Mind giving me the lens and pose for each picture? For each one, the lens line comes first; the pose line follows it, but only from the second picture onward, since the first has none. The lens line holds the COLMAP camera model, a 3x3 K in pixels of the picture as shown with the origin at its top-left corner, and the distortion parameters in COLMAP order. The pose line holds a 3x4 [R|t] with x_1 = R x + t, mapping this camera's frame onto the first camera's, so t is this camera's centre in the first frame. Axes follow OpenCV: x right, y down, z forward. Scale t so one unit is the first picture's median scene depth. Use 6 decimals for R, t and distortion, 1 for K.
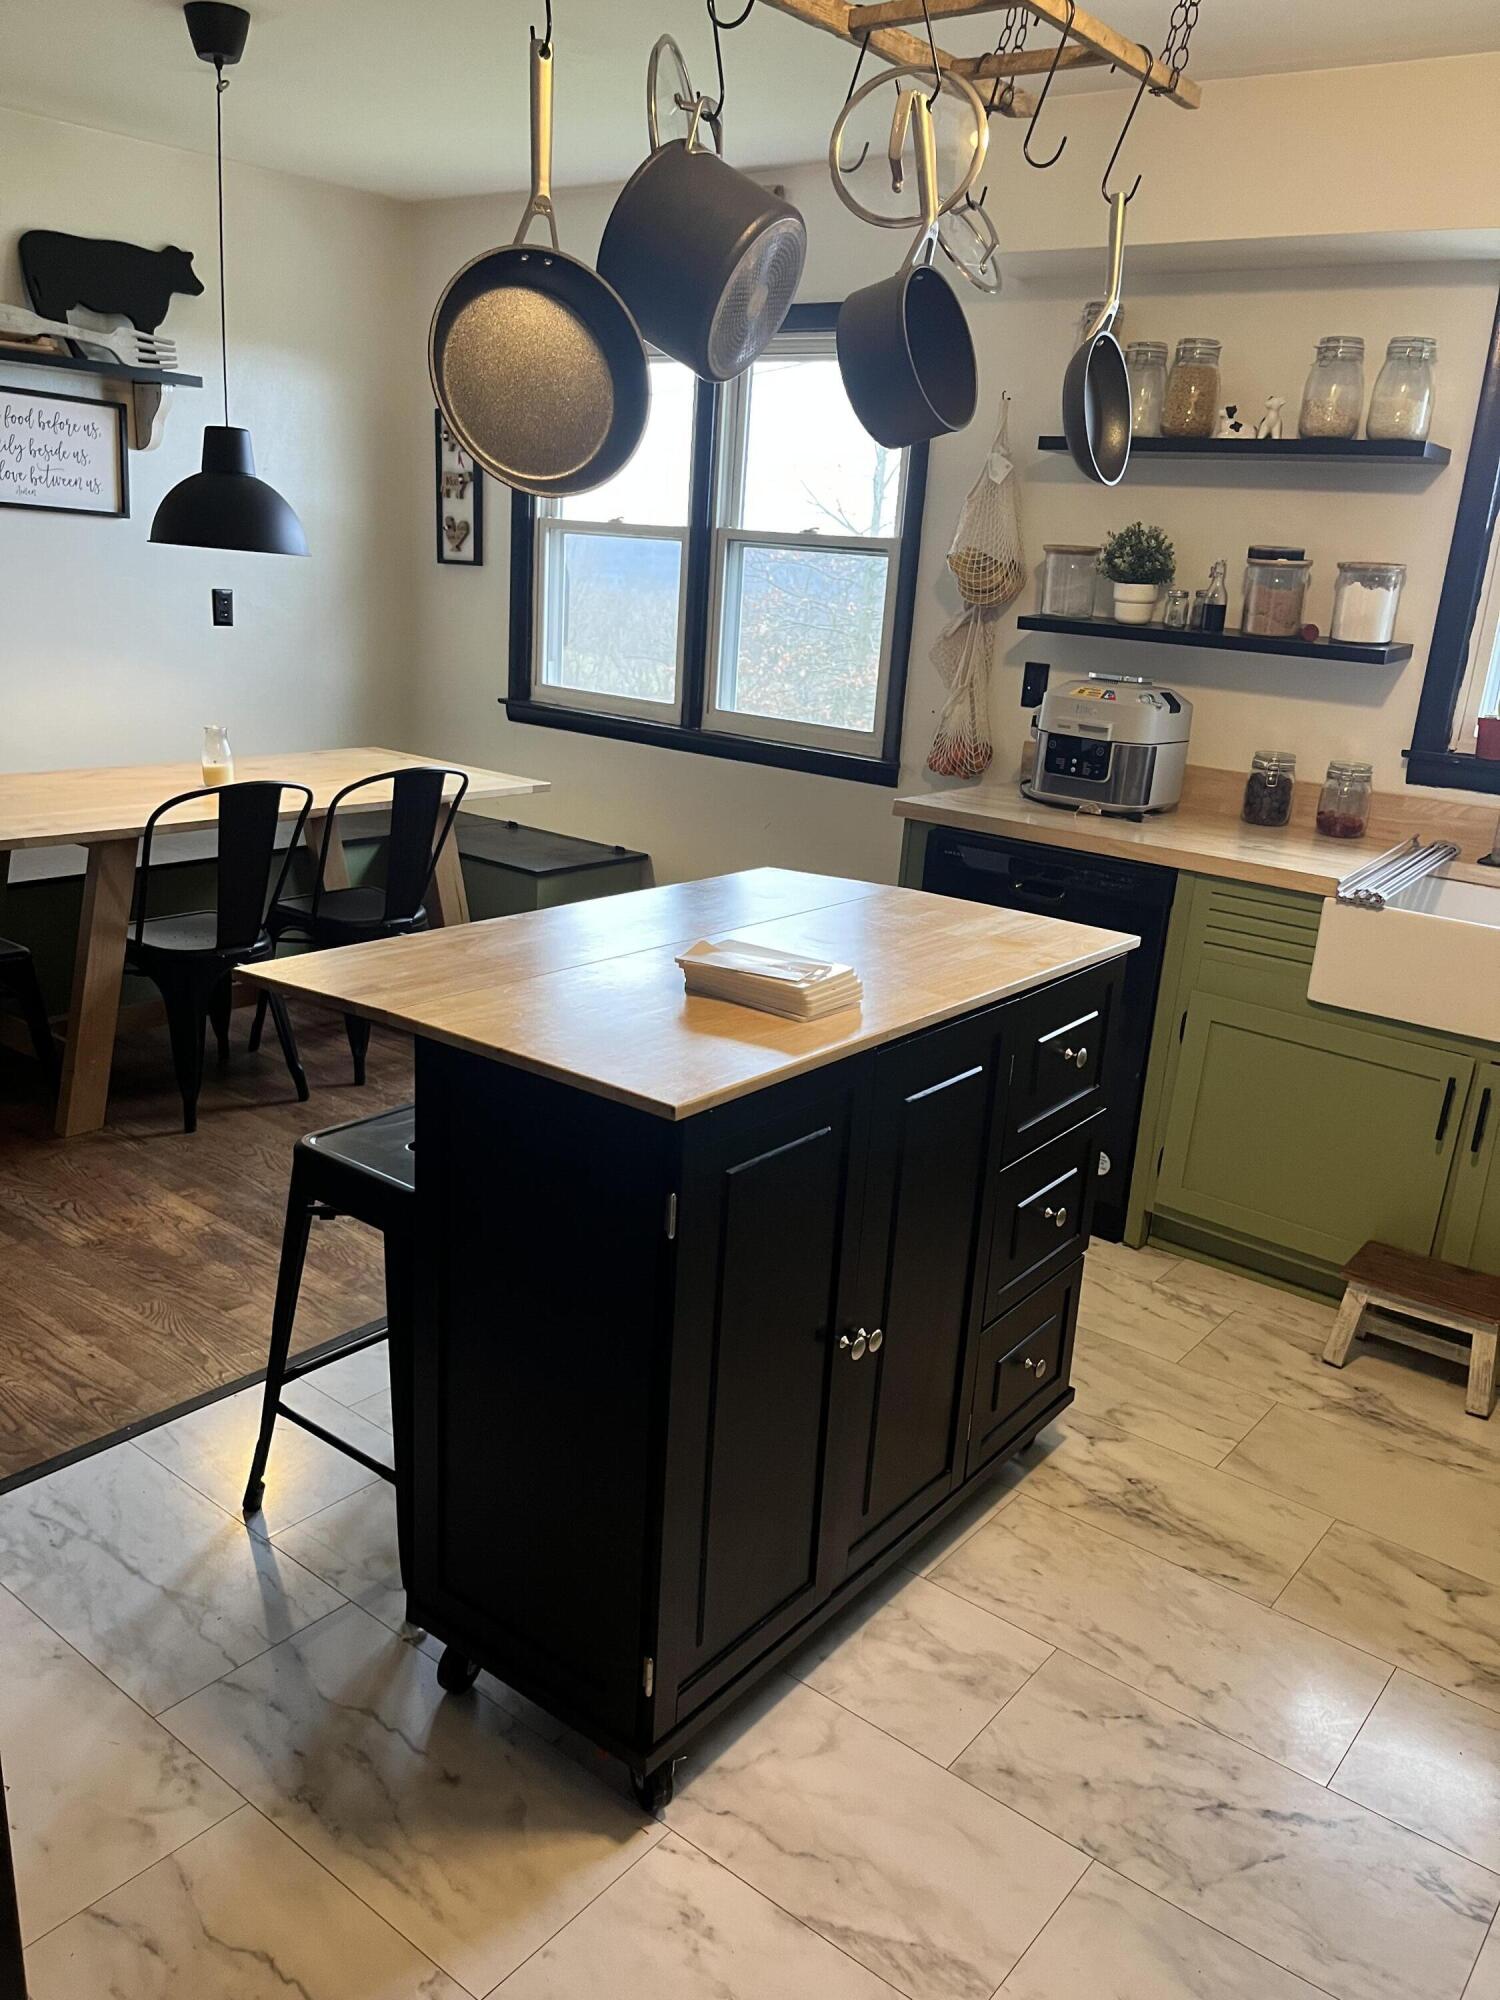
lens RADIAL K [[1476.8, 0, 750.0], [0, 1476.8, 1000.0], [0, 0, 1]] dist [0.063224, -0.122009]
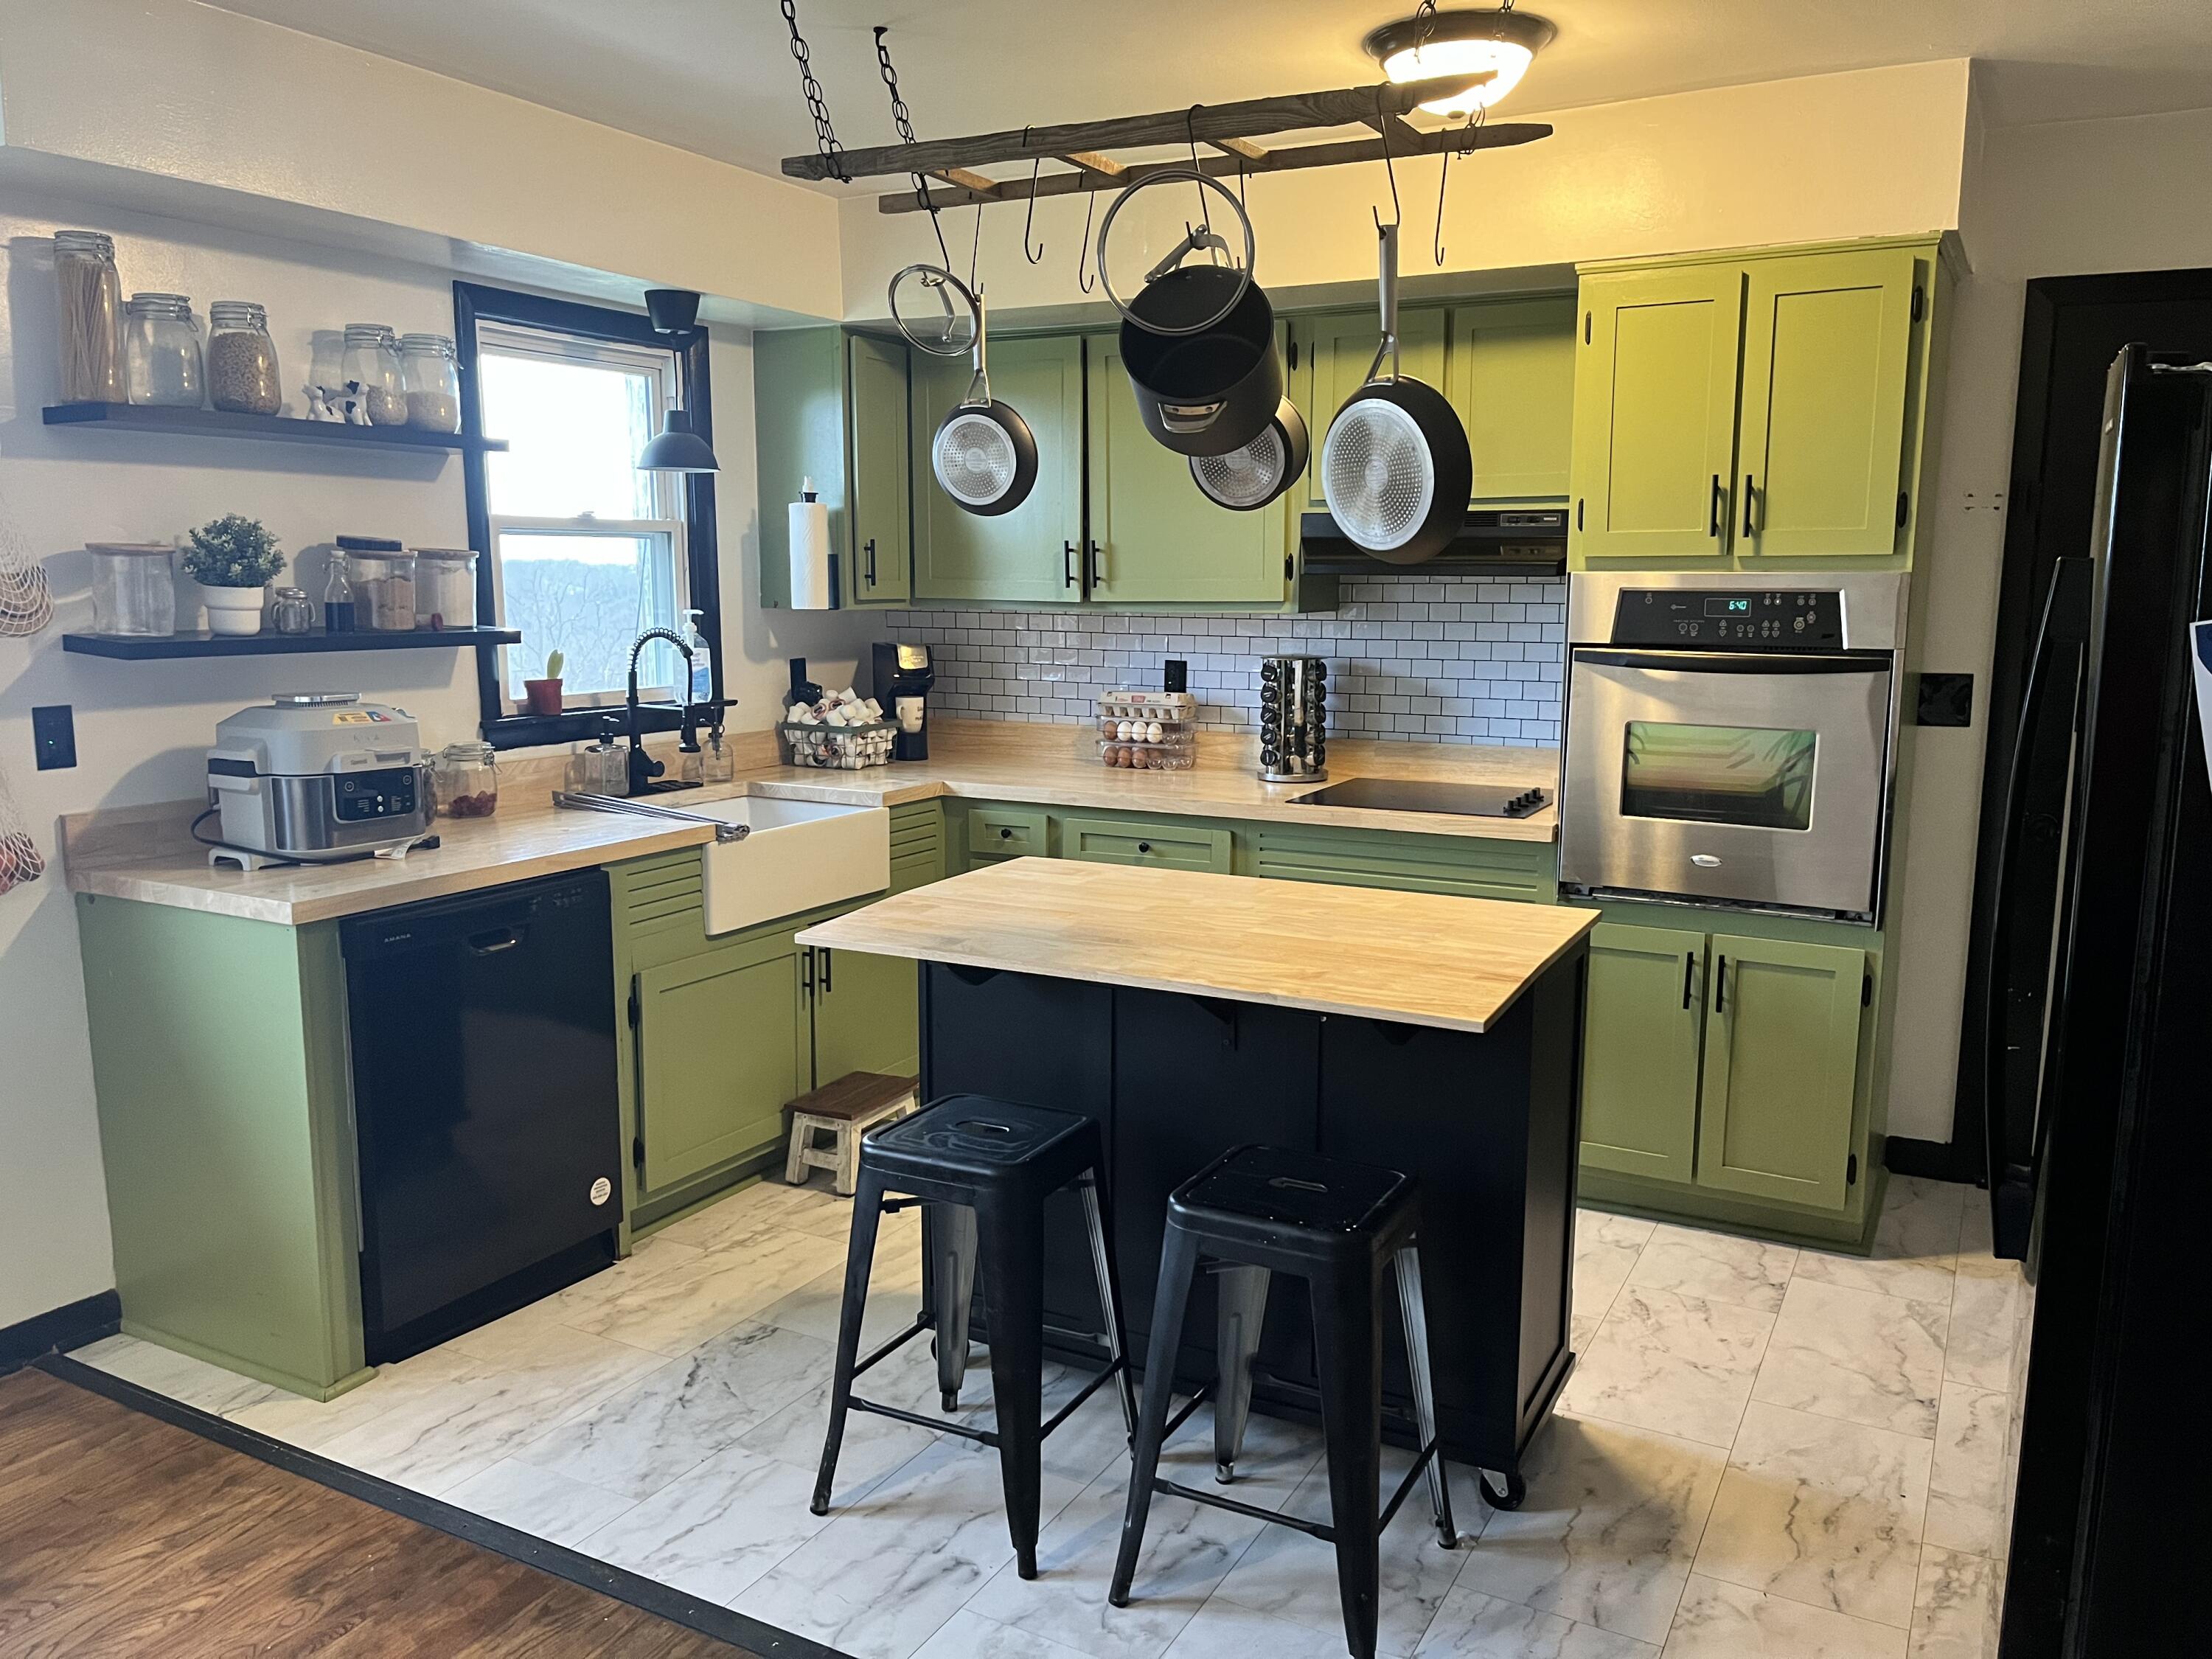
lens RADIAL K [[1633.3, 0, 1106.0], [0, 1633.3, 829.5], [0, 0, 1]] dist [0.063224, -0.122009]
pose [[-0.147243, -0.222583, 0.963730, -0.732777], [0.272744, 0.927437, 0.255872, -0.270100], [-0.950752, 0.300527, -0.075851, 0.688922]]
